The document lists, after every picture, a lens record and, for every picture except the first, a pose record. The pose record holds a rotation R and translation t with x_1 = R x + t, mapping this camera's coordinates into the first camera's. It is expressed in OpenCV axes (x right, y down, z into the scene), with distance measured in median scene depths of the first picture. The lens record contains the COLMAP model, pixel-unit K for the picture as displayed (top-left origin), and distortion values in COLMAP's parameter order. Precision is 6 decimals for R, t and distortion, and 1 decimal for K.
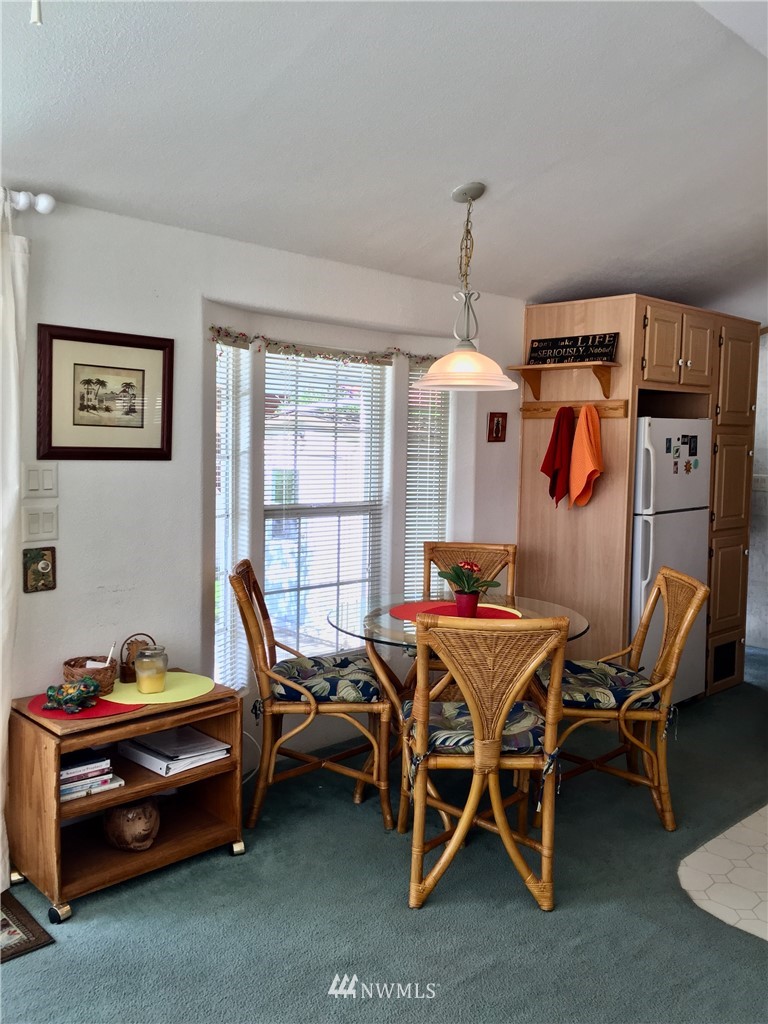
lens RADIAL K [[875.2, 0, 357.7], [0, 875.2, 492.6], [0, 0, 1]] dist [0.049436, -0.069050]
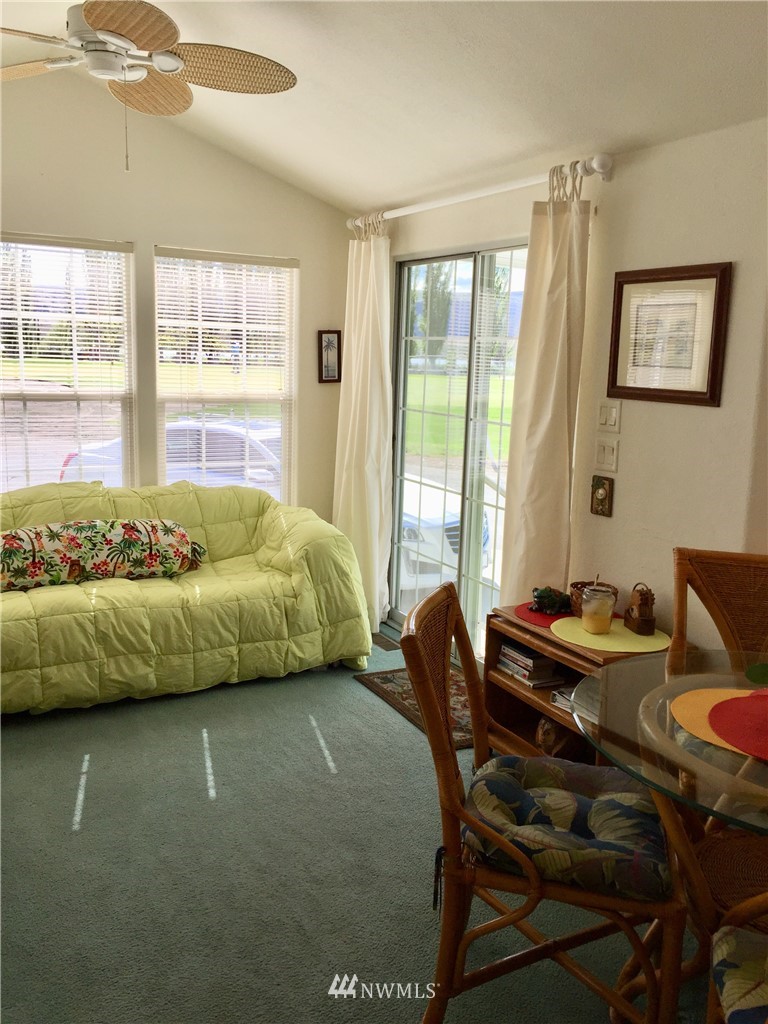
lens RADIAL K [[875.2, 0, 403.7], [0, 875.2, 493.4], [0, 0, 1]] dist [0.049436, -0.069050]
pose [[-0.251464, 0.128187, -0.959340, 0.767387], [-0.090539, 0.983729, 0.155178, -0.065525], [0.963623, 0.125879, -0.235766, 1.012432]]
